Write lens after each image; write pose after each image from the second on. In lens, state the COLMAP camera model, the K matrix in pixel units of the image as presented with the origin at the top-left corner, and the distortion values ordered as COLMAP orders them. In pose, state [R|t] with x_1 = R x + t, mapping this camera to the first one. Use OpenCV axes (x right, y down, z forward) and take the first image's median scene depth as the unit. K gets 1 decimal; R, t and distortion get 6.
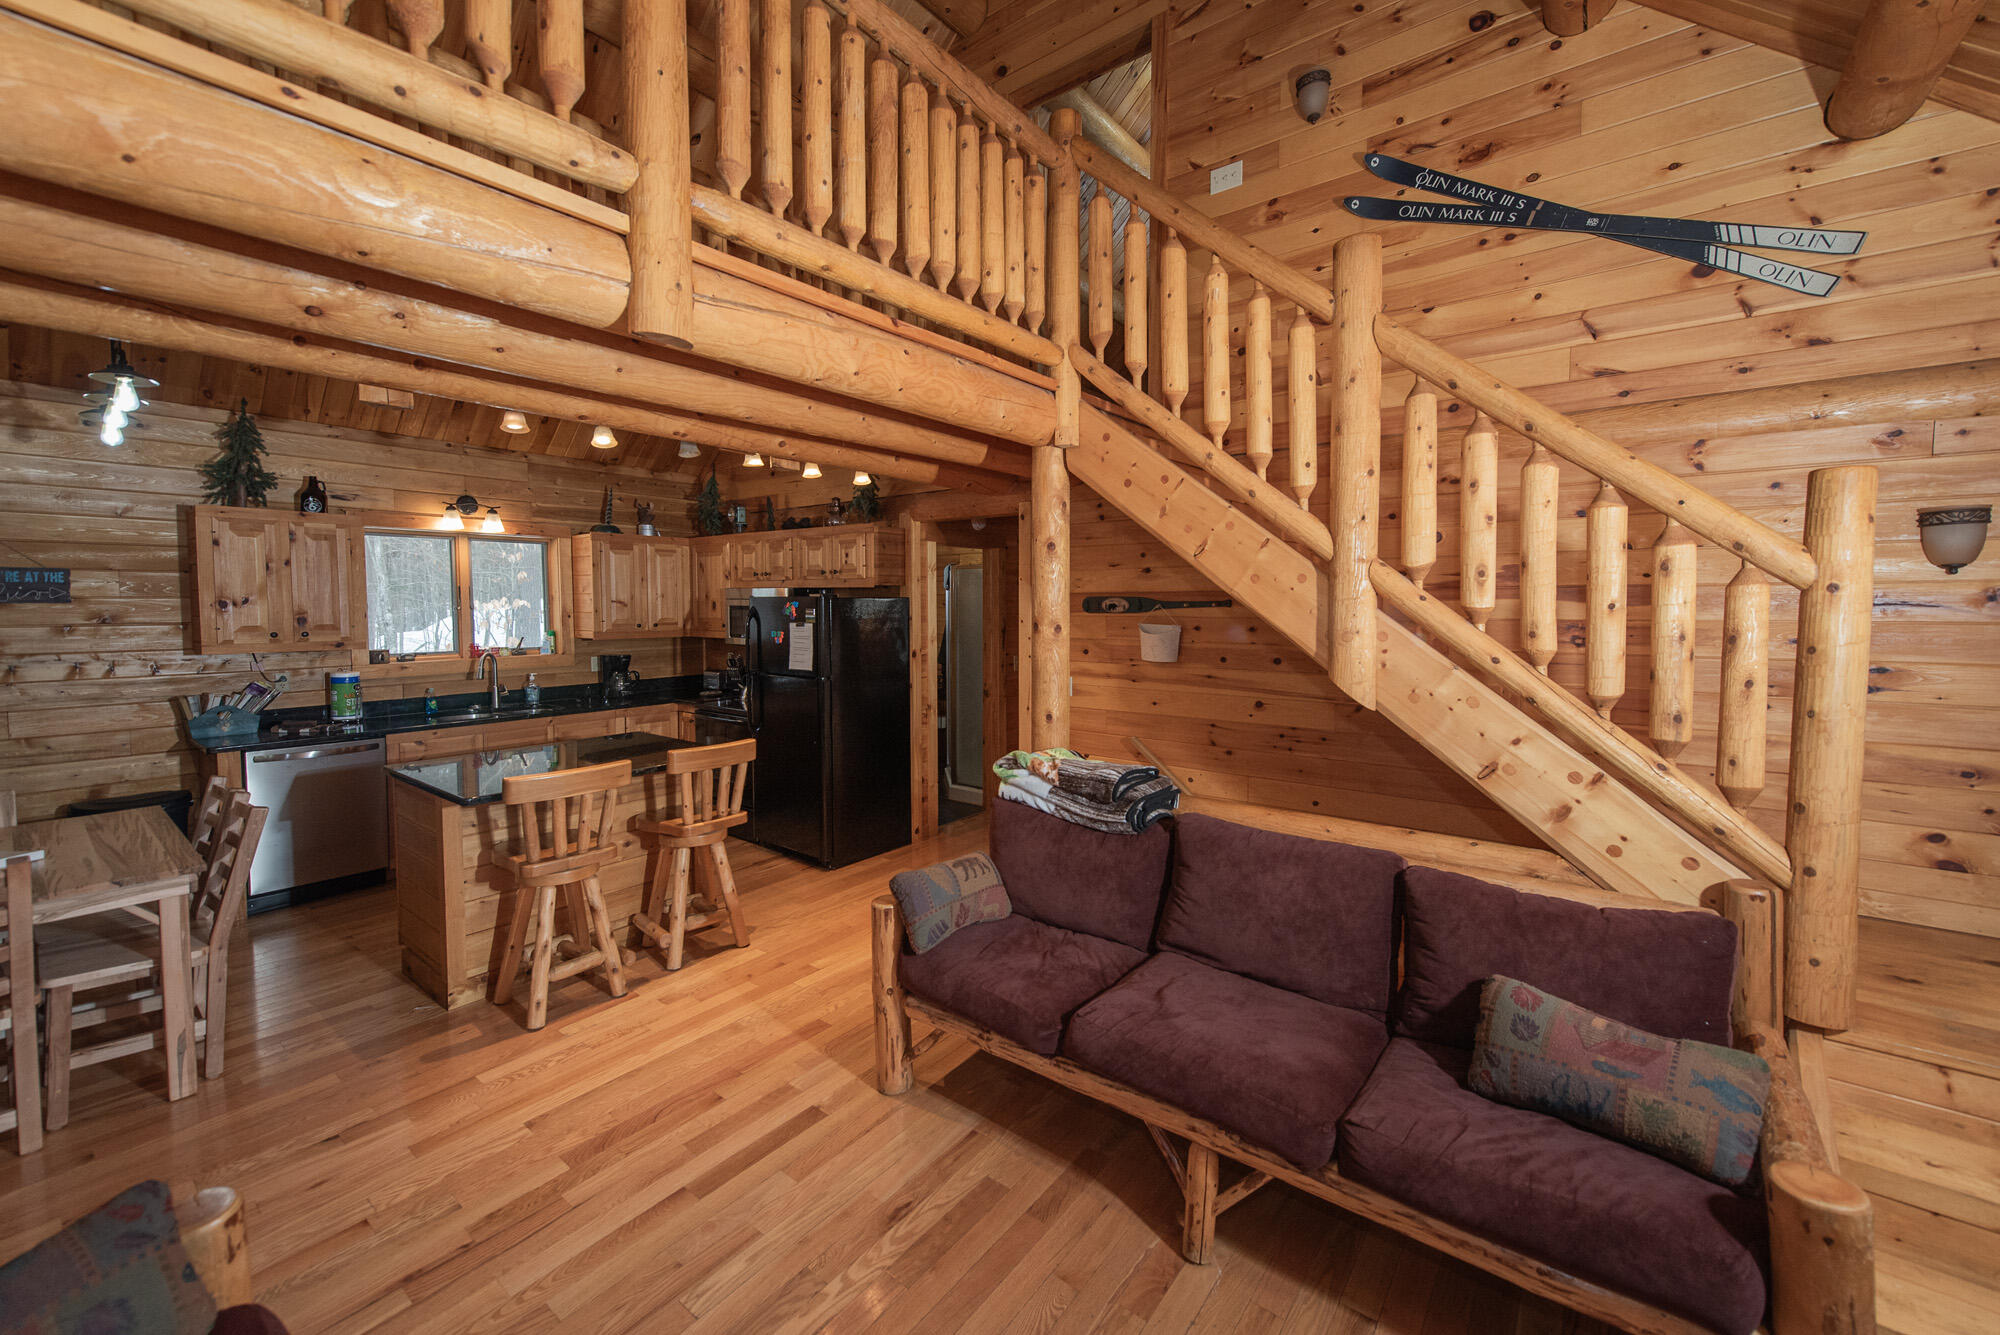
lens RADIAL K [[758.5, 0, 937.5], [0, 758.5, 633.0], [0, 0, 1]] dist [0.009188, -0.002731]
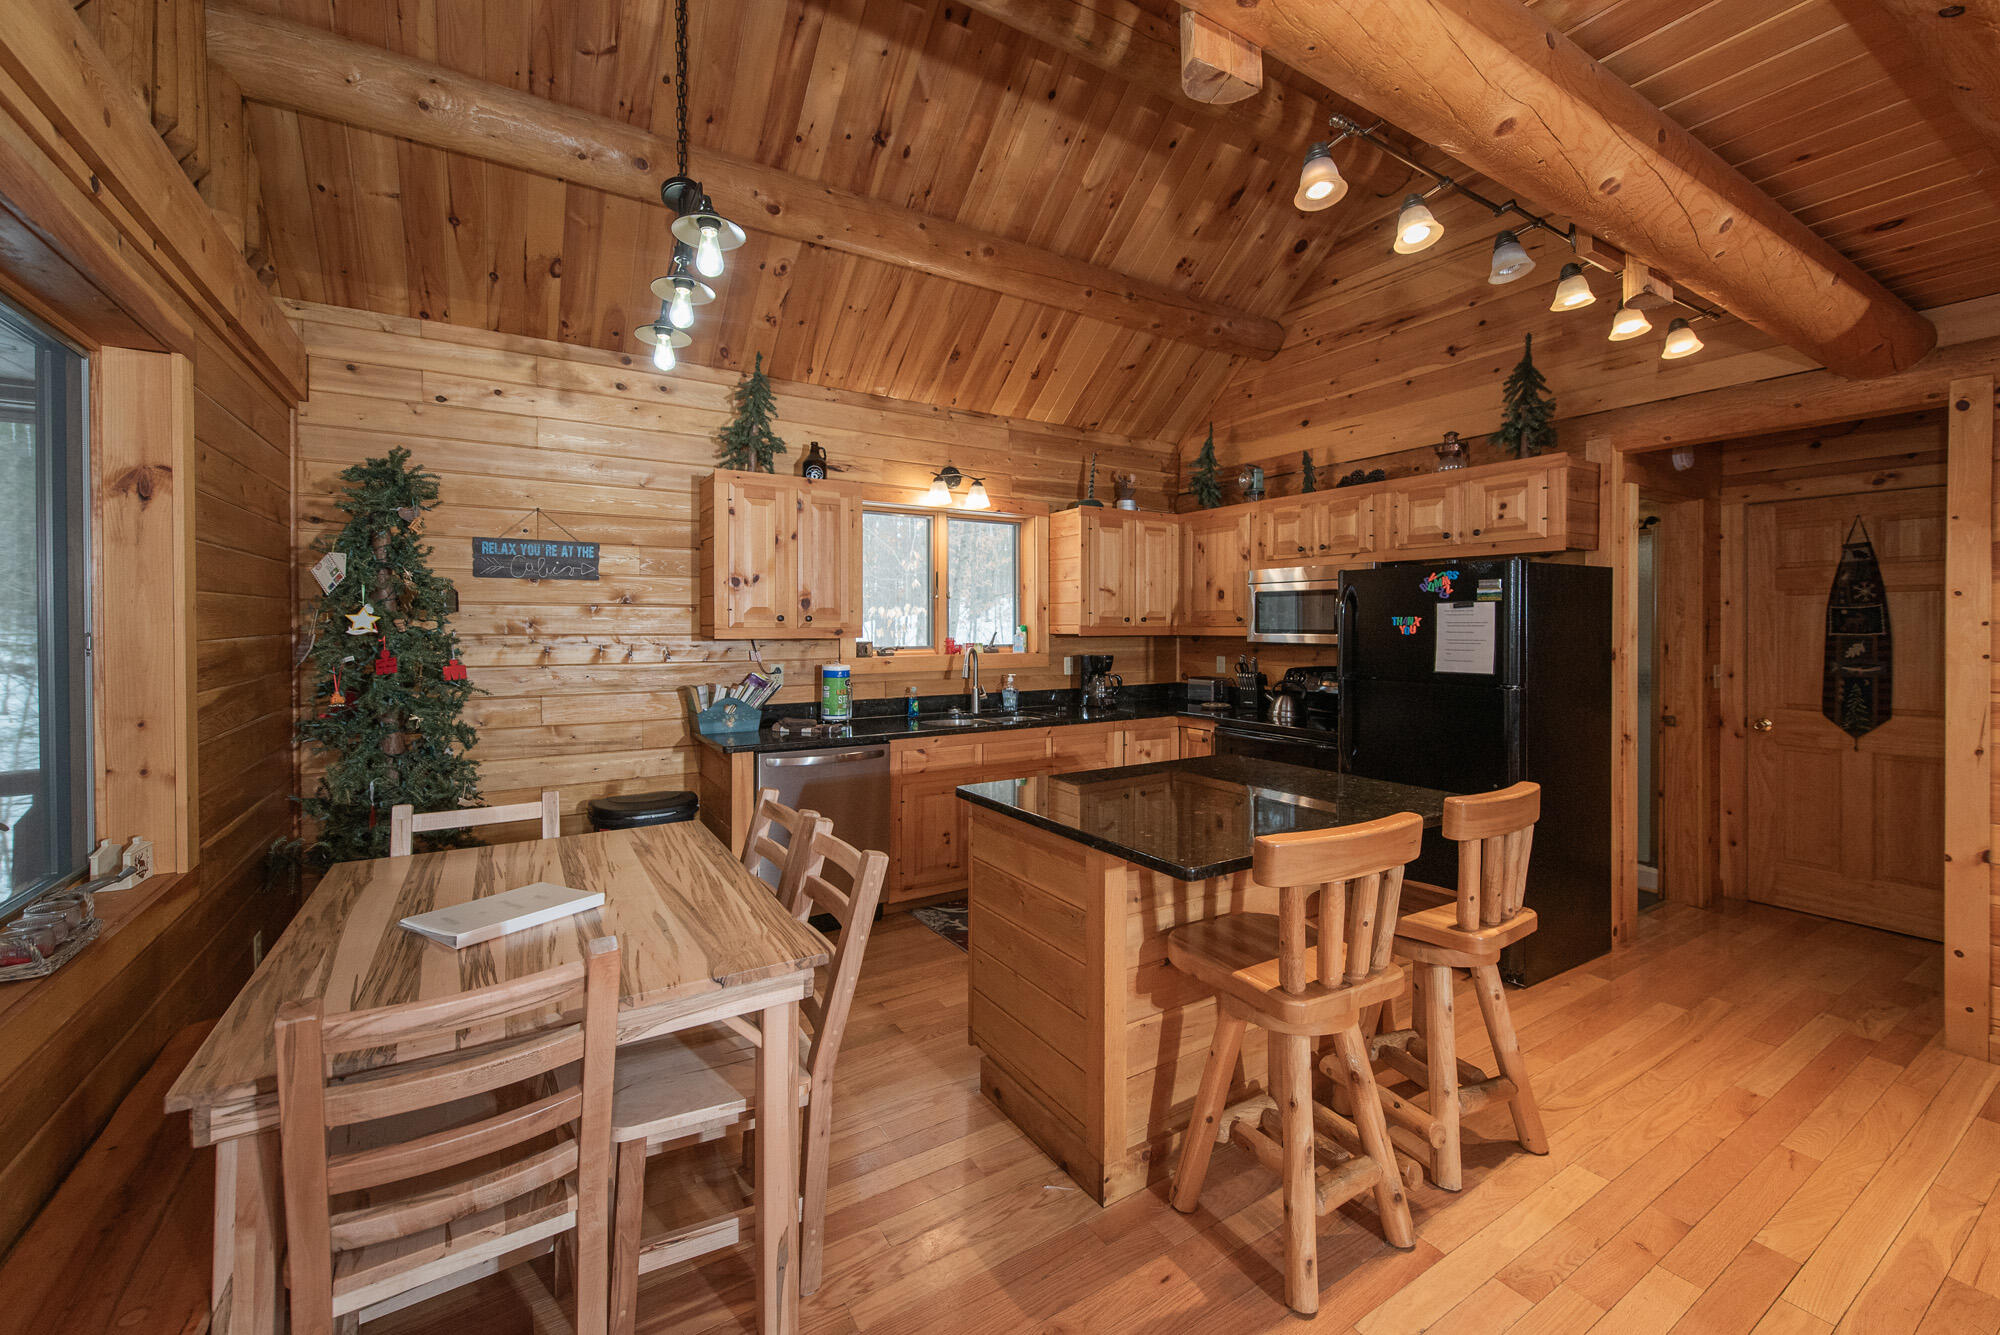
lens RADIAL K [[758.5, 0, 1039.2], [0, 758.5, 623.2], [0, 0, 1]] dist [0.009188, -0.002731]
pose [[0.960283, 0.005387, -0.278975, -0.342643], [-0.016389, 0.999176, -0.037122, 0.035198], [0.278546, 0.040220, 0.959580, 0.251050]]
